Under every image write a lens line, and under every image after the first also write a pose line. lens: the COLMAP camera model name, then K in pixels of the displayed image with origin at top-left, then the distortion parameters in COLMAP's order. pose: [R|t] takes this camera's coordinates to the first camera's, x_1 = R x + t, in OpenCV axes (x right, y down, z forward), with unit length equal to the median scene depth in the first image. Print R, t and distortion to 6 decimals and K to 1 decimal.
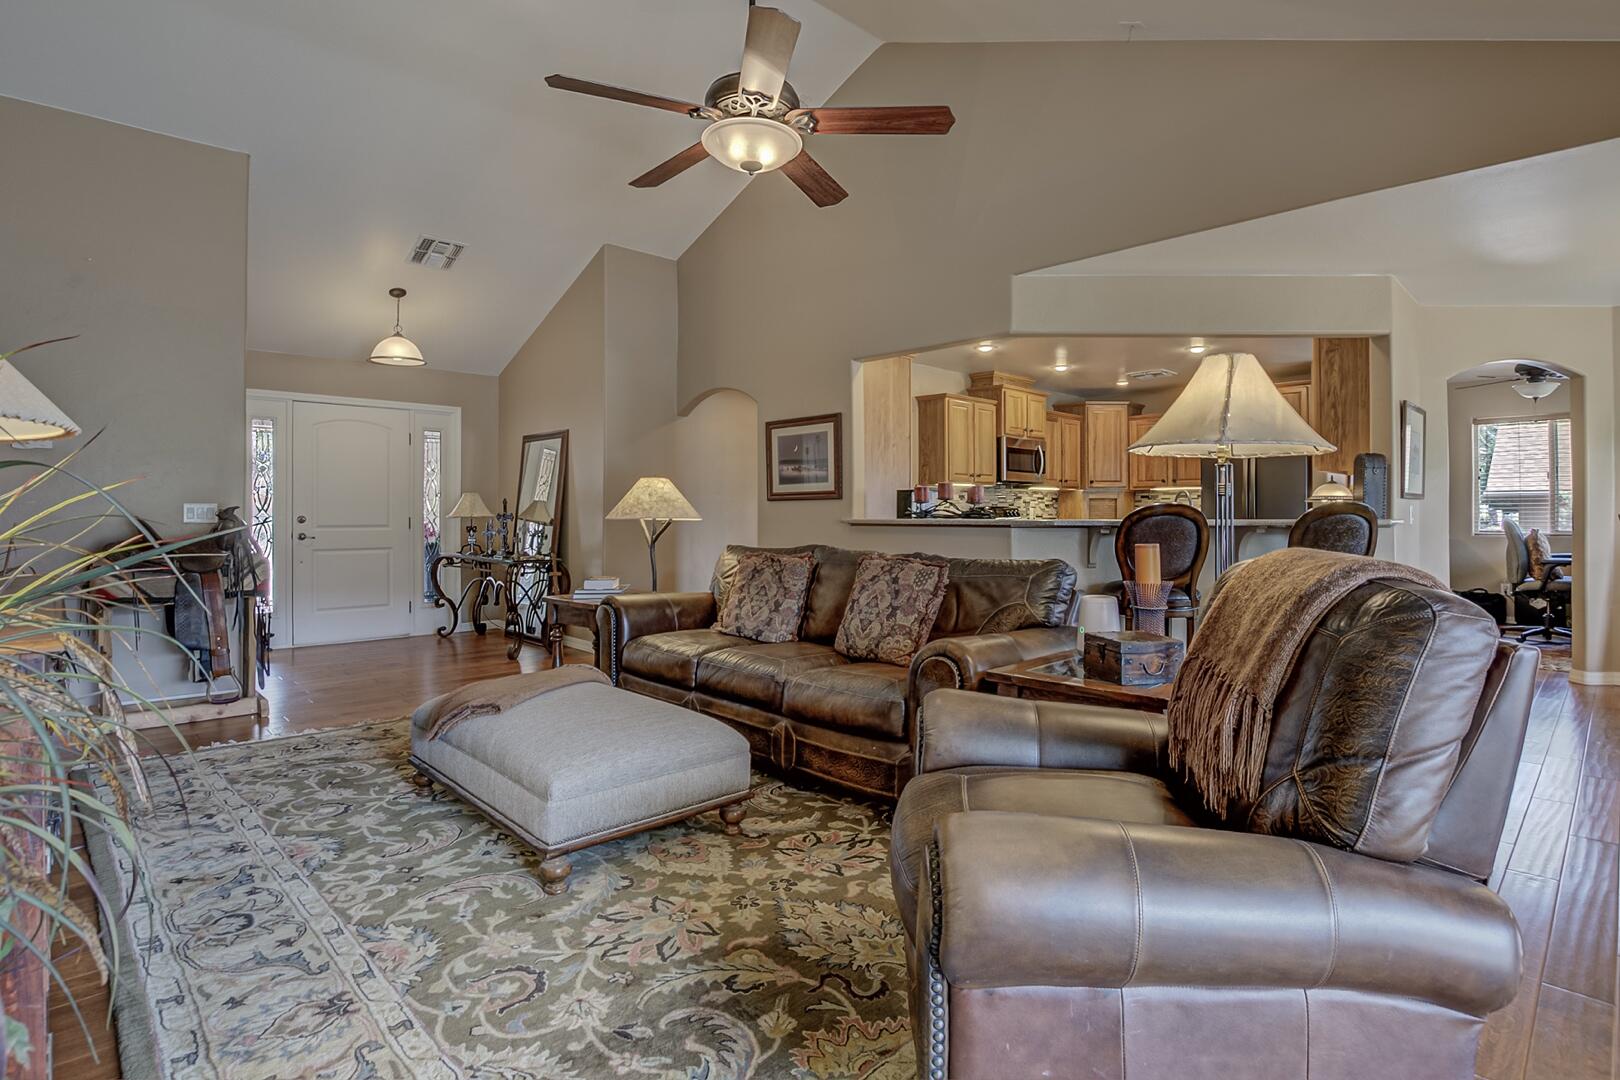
lens RADIAL K [[797.6, 0, 859.4], [0, 797.6, 495.7], [0, 0, 1]] dist [-0.036880, -0.000015]
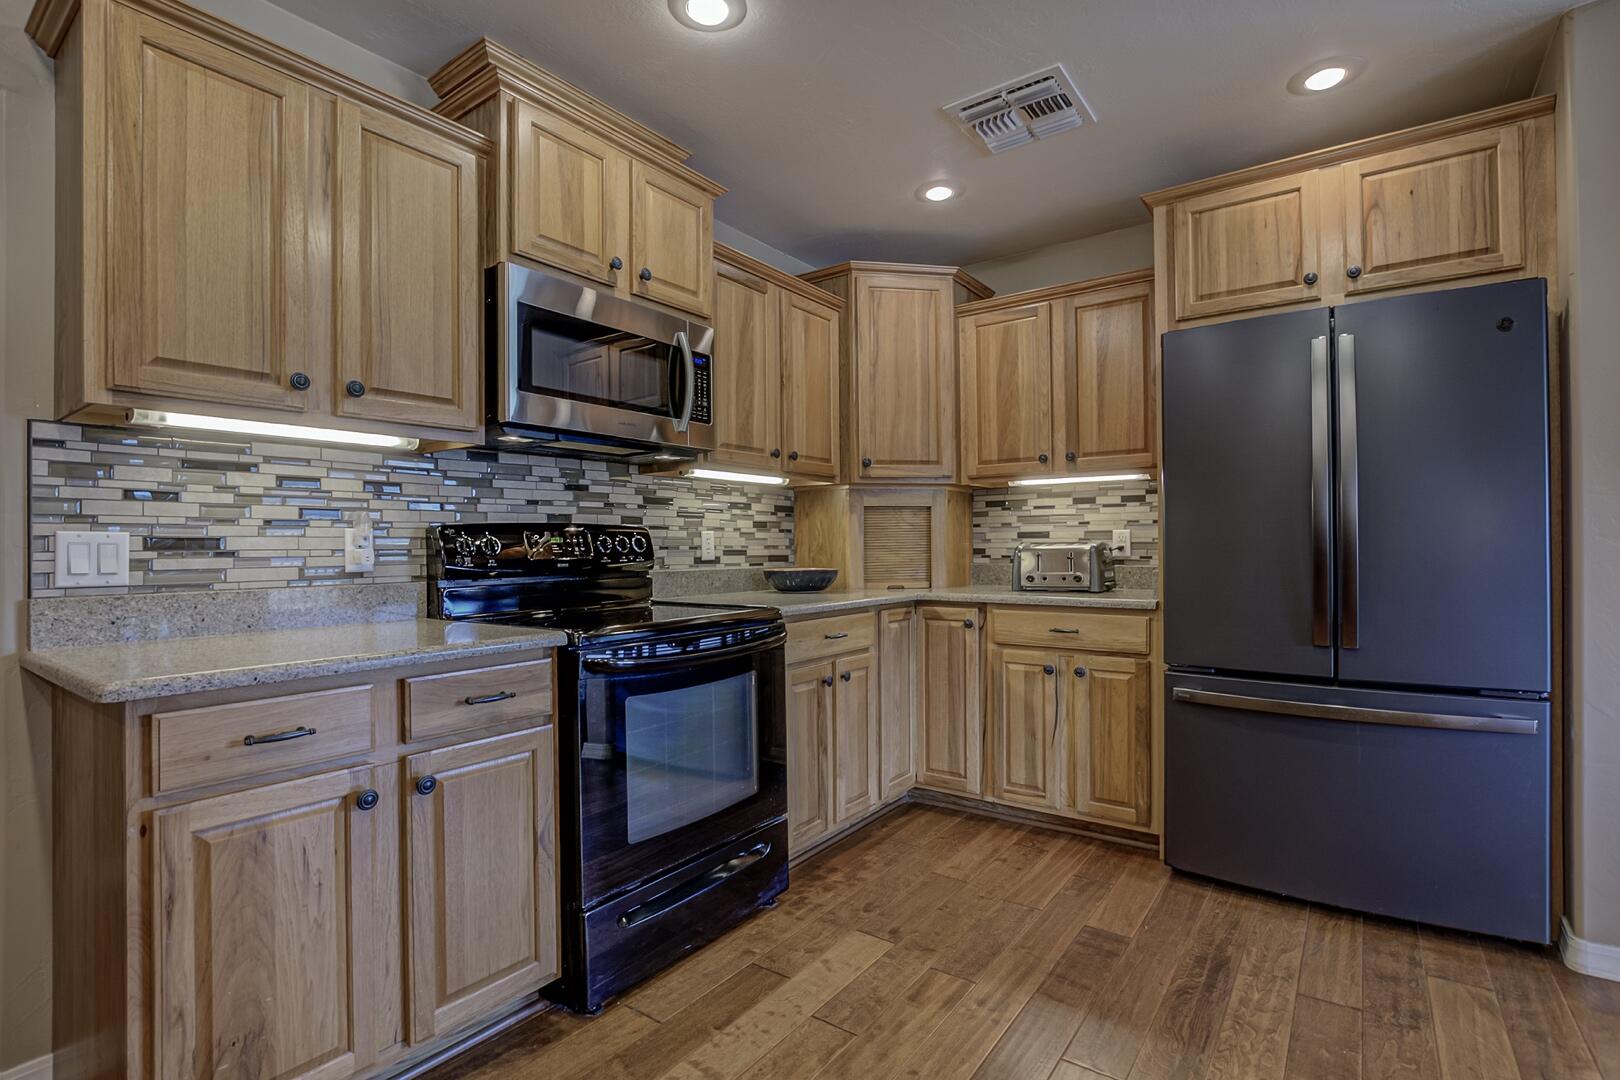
lens RADIAL K [[752.0, 0, 809.1], [0, 752.0, 559.8], [0, 0, 1]] dist [-0.023842, 0.000086]
pose [[0.992838, -0.011130, 0.118952, 0.268874], [0.006647, 0.999255, 0.038013, 0.020027], [-0.119287, -0.036950, 0.992172, 0.773833]]
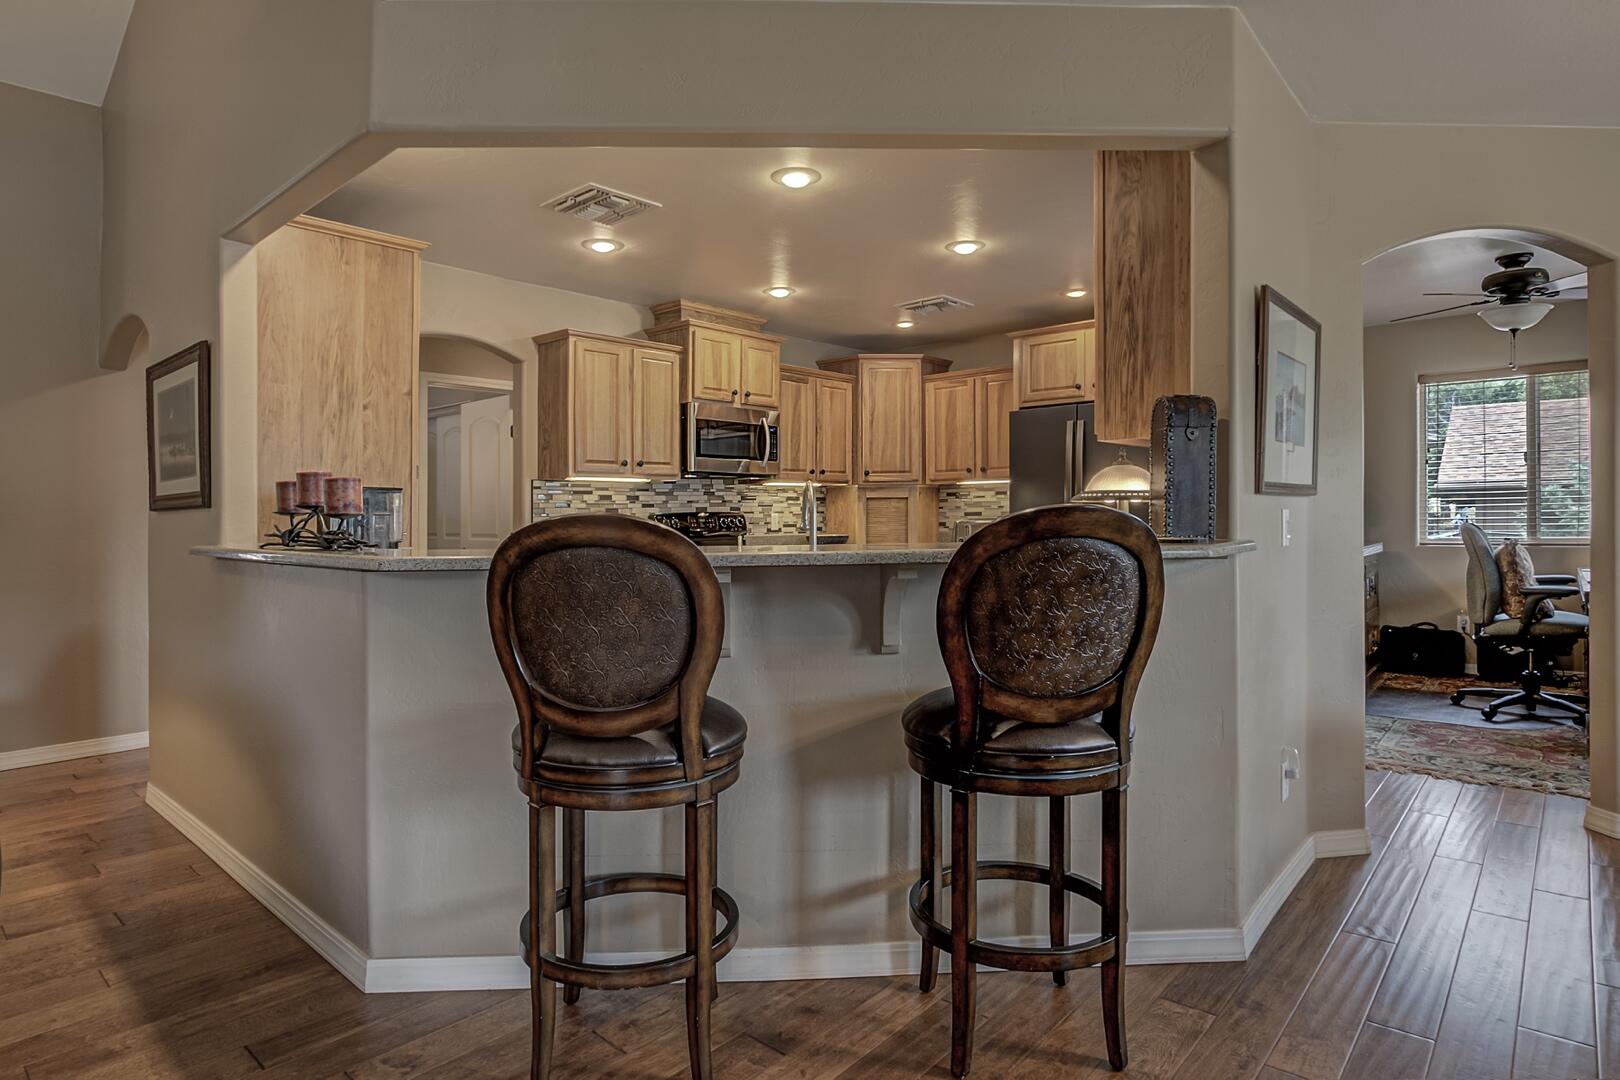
lens RADIAL K [[873.1, 0, 815.3], [0, 873.1, 516.4], [0, 0, 1]] dist [-0.026773, 0.000162]
pose [[0.998585, -0.012967, 0.051582, 0.257821], [0.011709, 0.999629, 0.024607, 0.000734], [-0.051882, -0.023968, 0.998366, 0.318250]]
